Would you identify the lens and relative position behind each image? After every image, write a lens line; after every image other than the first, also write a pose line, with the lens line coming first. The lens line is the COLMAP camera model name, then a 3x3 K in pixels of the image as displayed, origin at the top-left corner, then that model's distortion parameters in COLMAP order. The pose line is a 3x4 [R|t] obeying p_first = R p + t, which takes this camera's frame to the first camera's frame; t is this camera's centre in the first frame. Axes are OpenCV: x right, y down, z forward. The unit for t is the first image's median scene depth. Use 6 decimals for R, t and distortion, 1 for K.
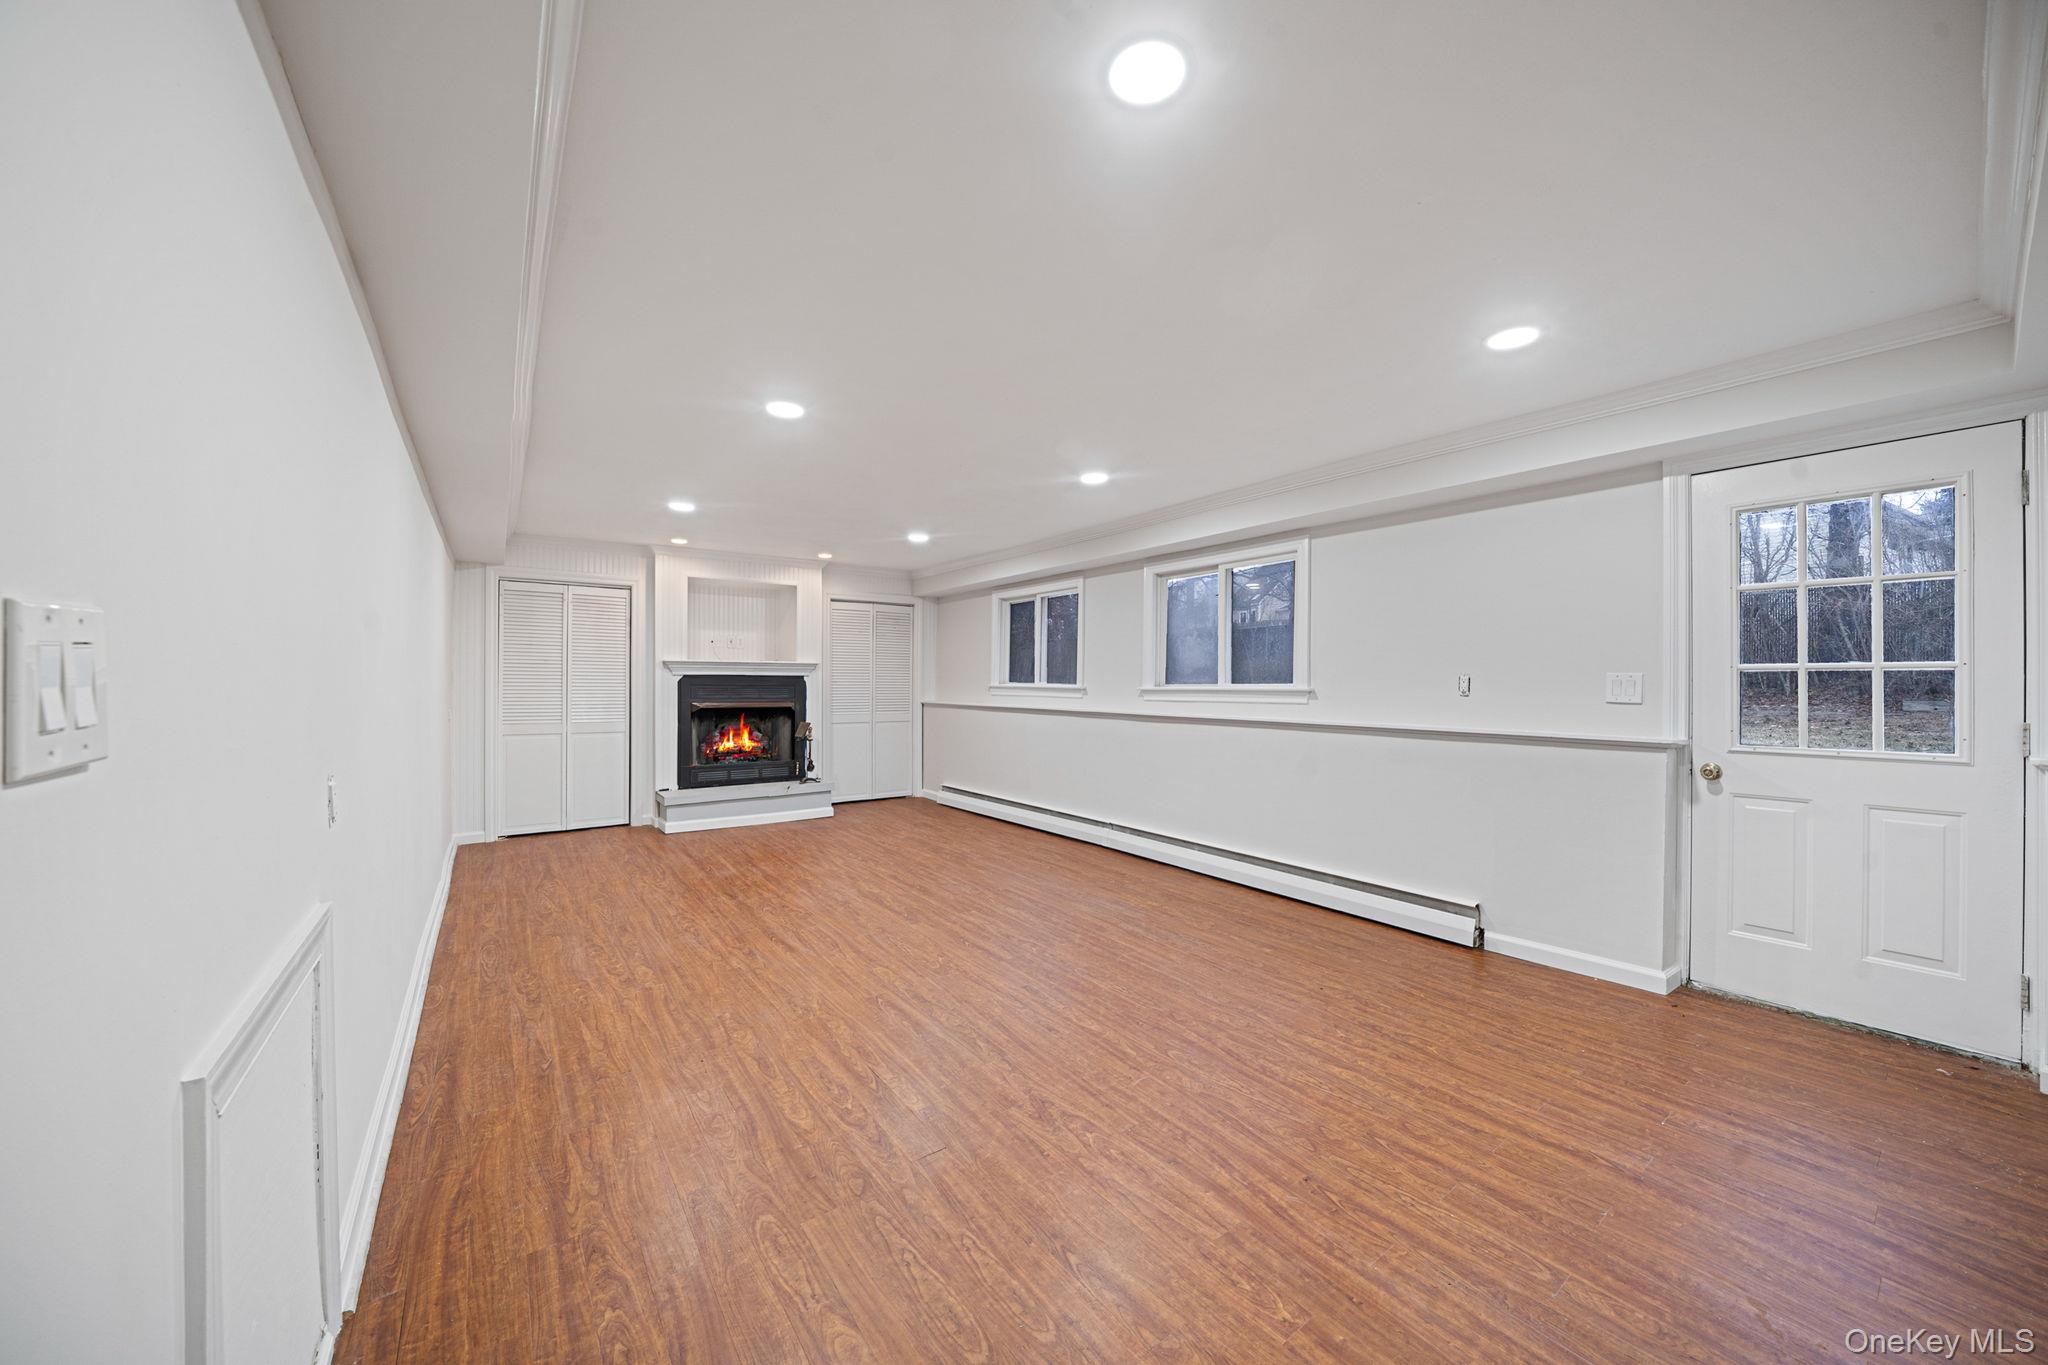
lens RADIAL K [[698.0, 0, 1024.0], [0, 698.0, 682.5], [0, 0, 1]] dist [-0.006414, -0.000003]
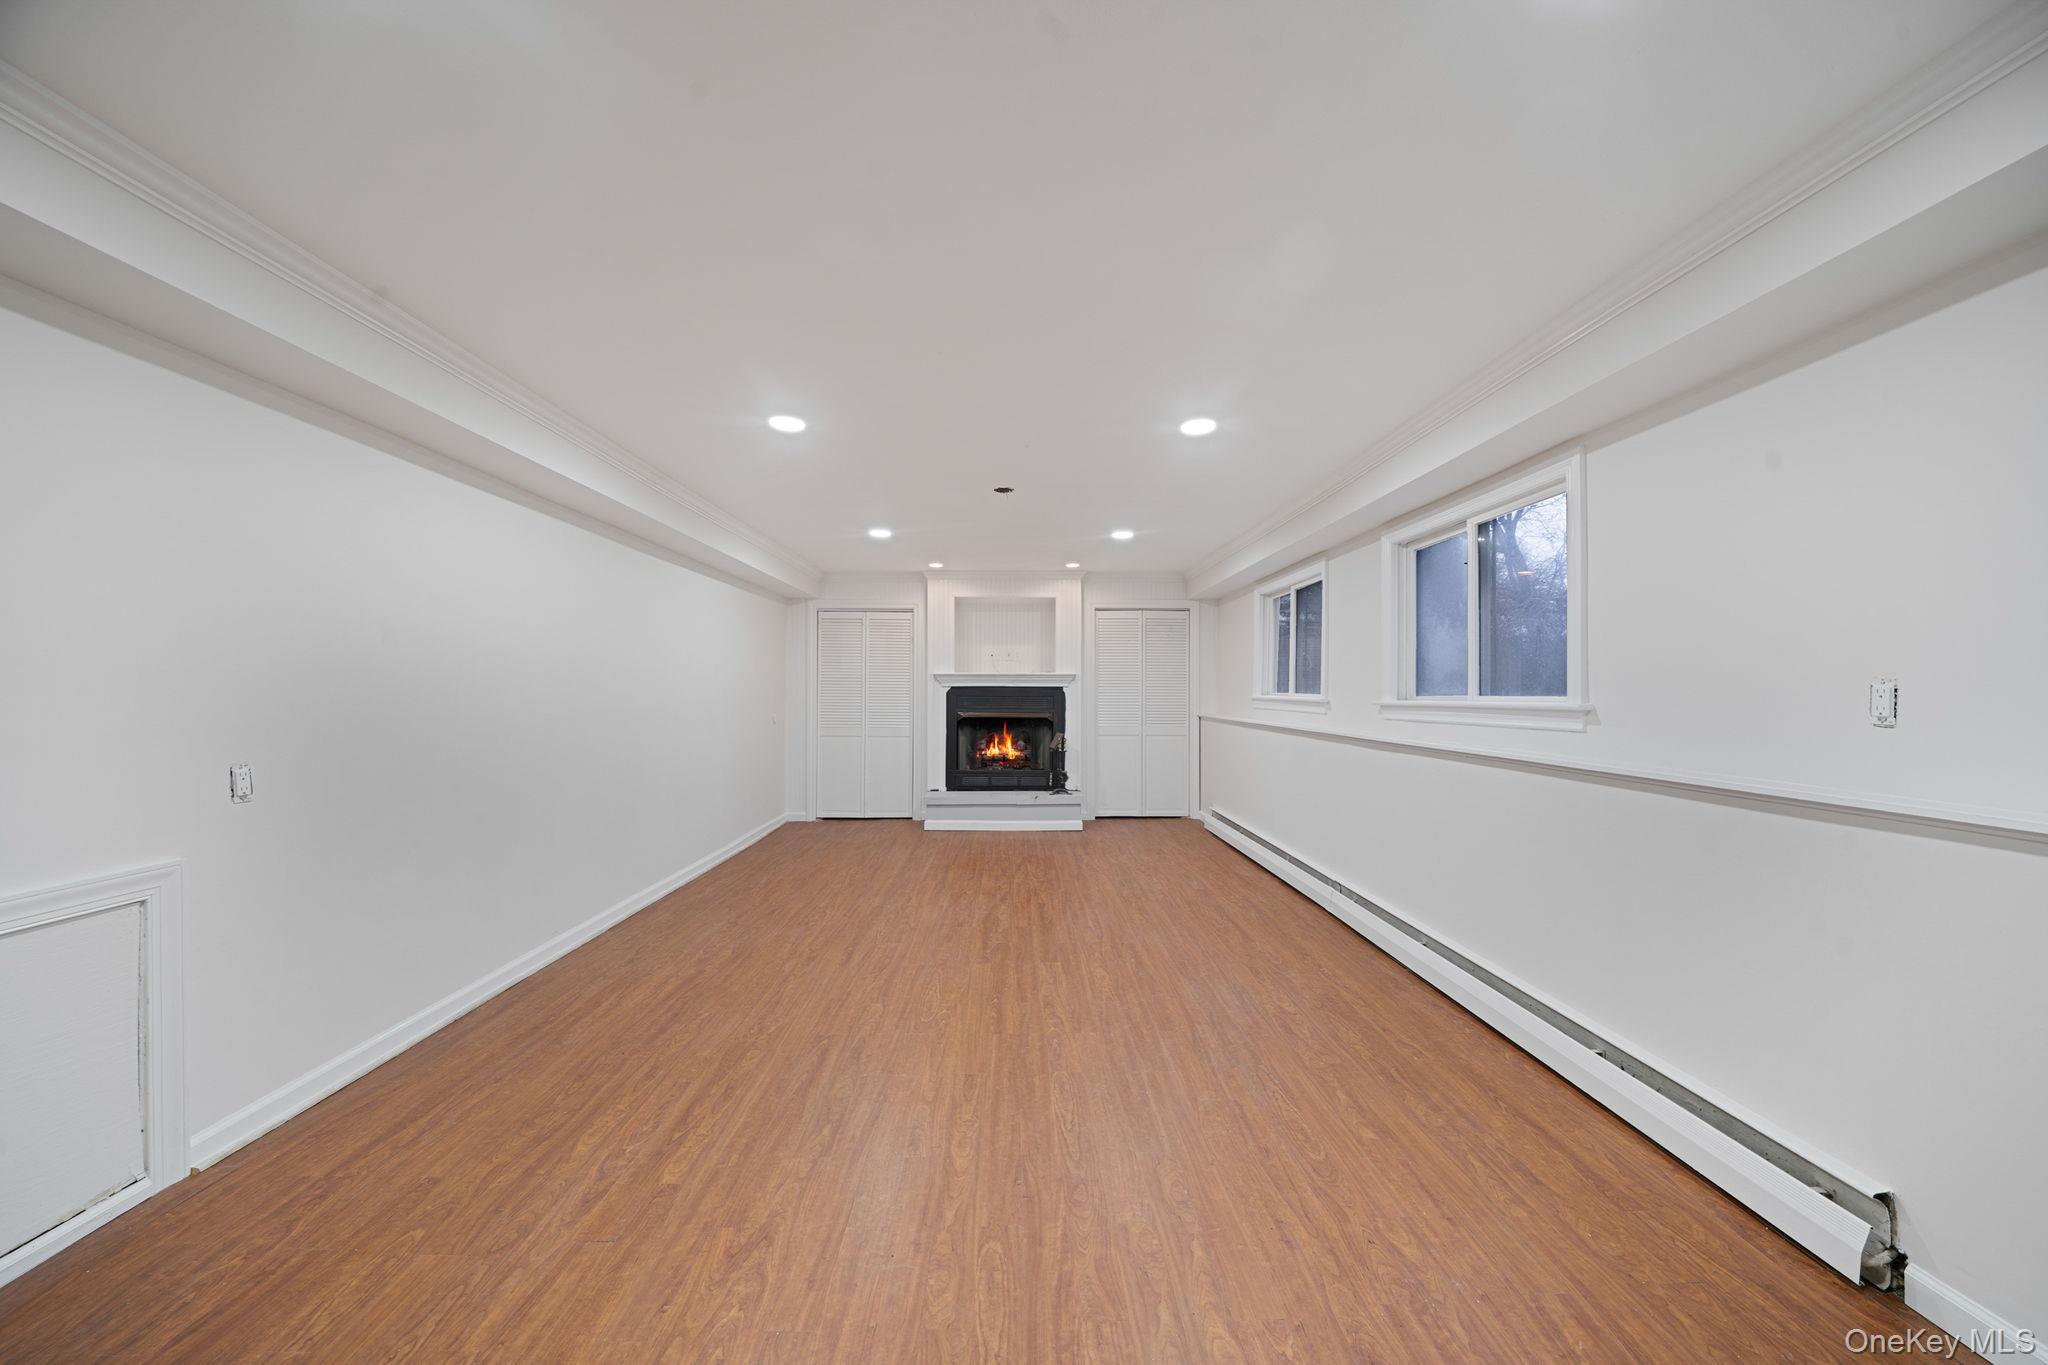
lens RADIAL K [[689.5, 0, 1042.3], [0, 689.5, 682.5], [0, 0, 1]] dist [-0.013413, 0.000110]
pose [[0.827731, -0.008169, -0.561066, 0.308304], [0.000216, 0.999899, -0.014239, -0.002263], [0.561126, 0.011665, 0.827648, 0.231680]]
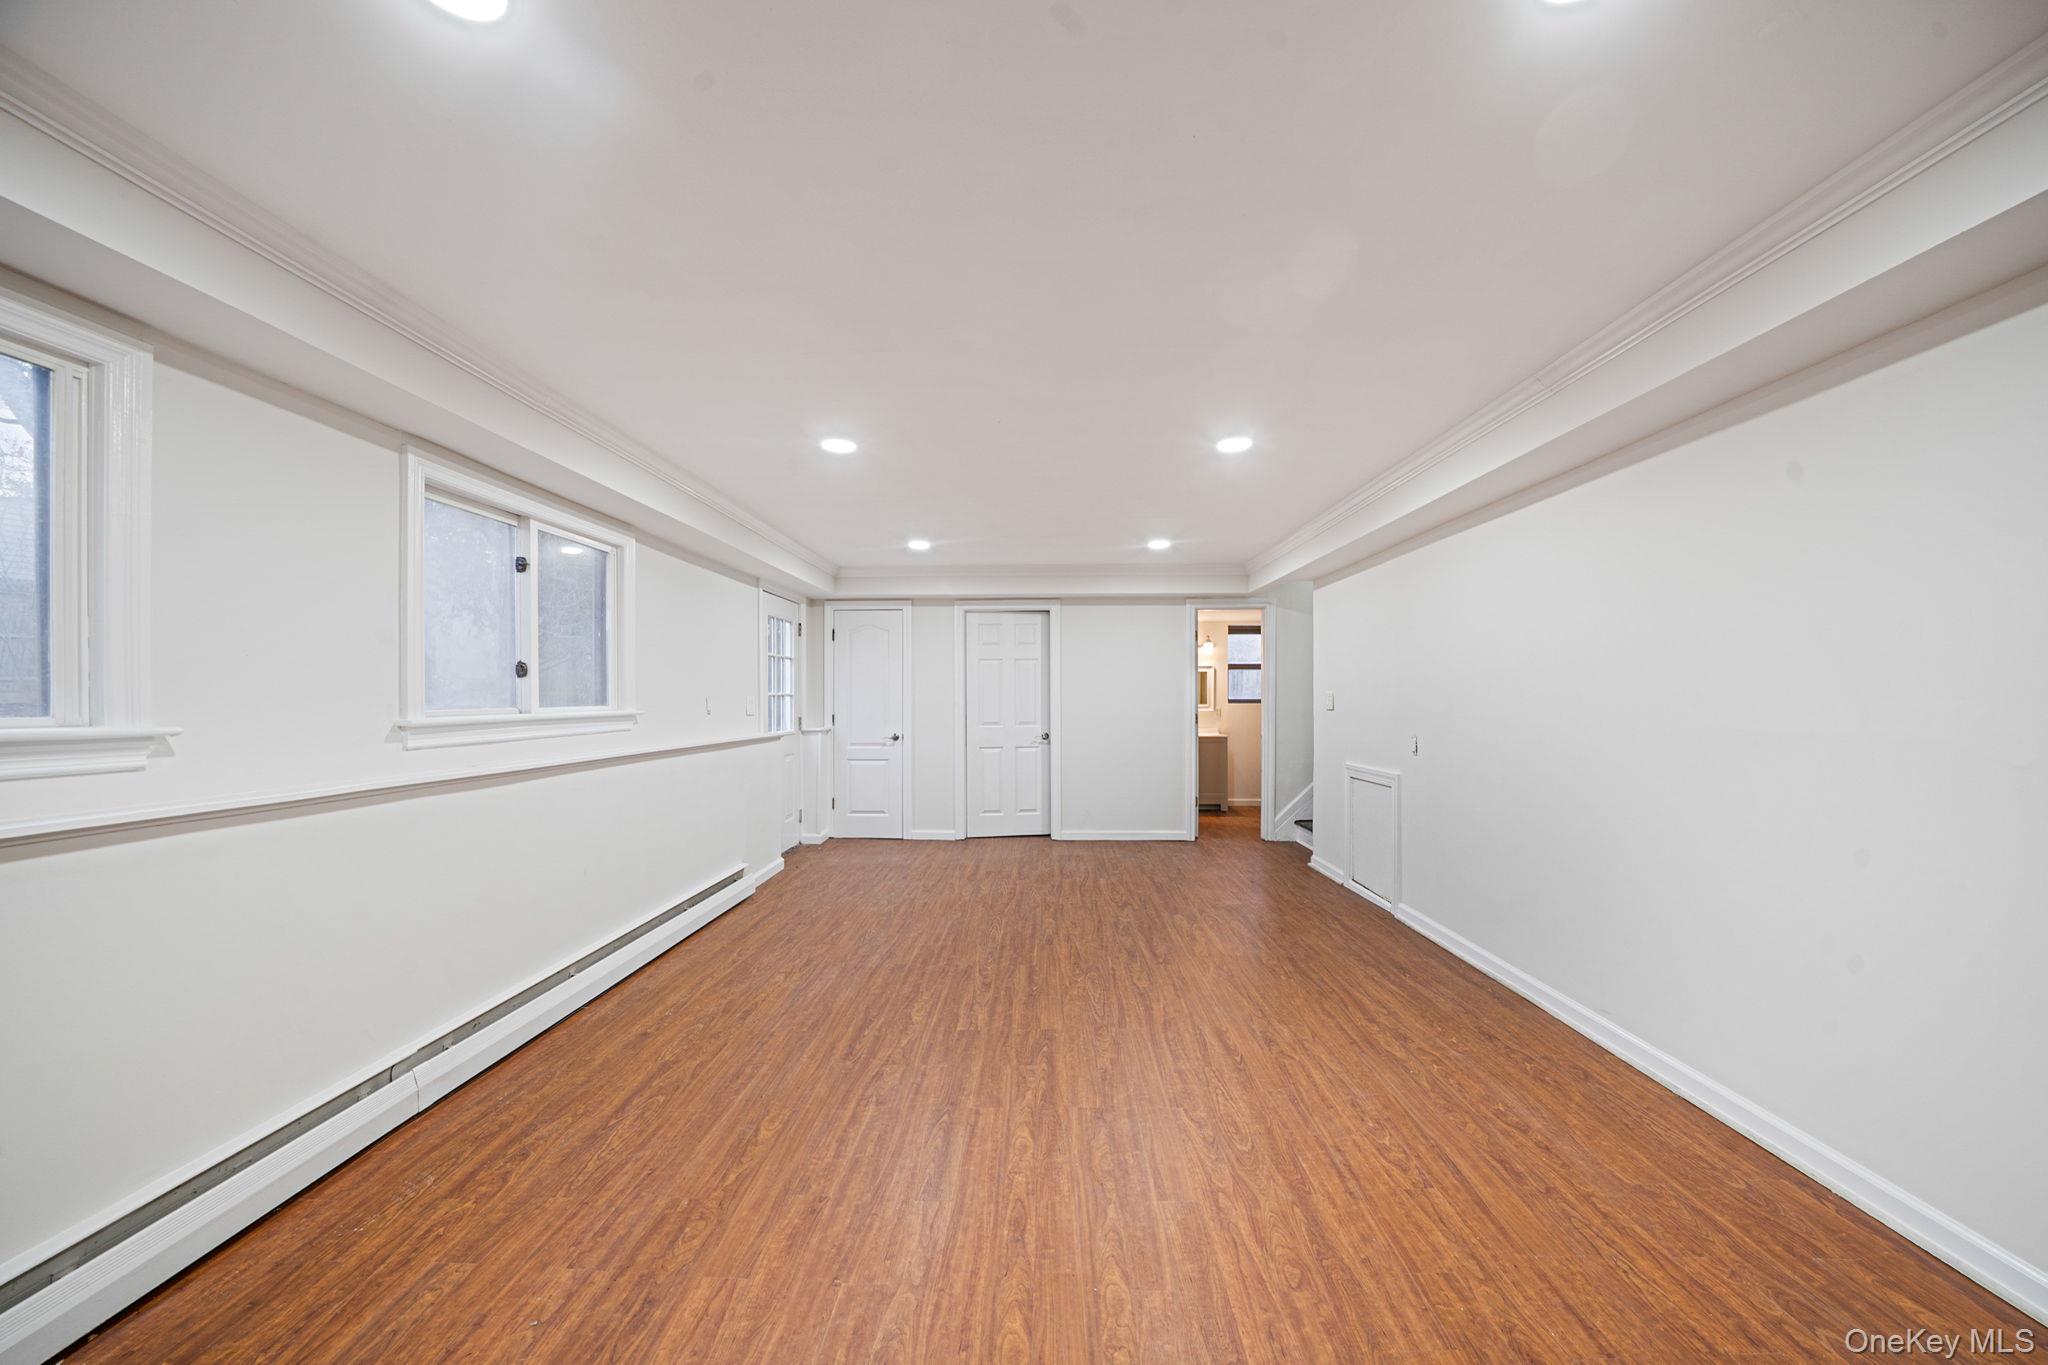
lens RADIAL K [[729.2, 0, 1021.0], [0, 729.2, 693.9], [0, 0, 1]] dist [-0.000753, -0.000032]
pose [[-0.780882, 0.004123, 0.624665, -0.466712], [0.003156, 0.999991, -0.002654, -0.007215], [-0.624671, -0.000101, -0.780888, 1.229834]]
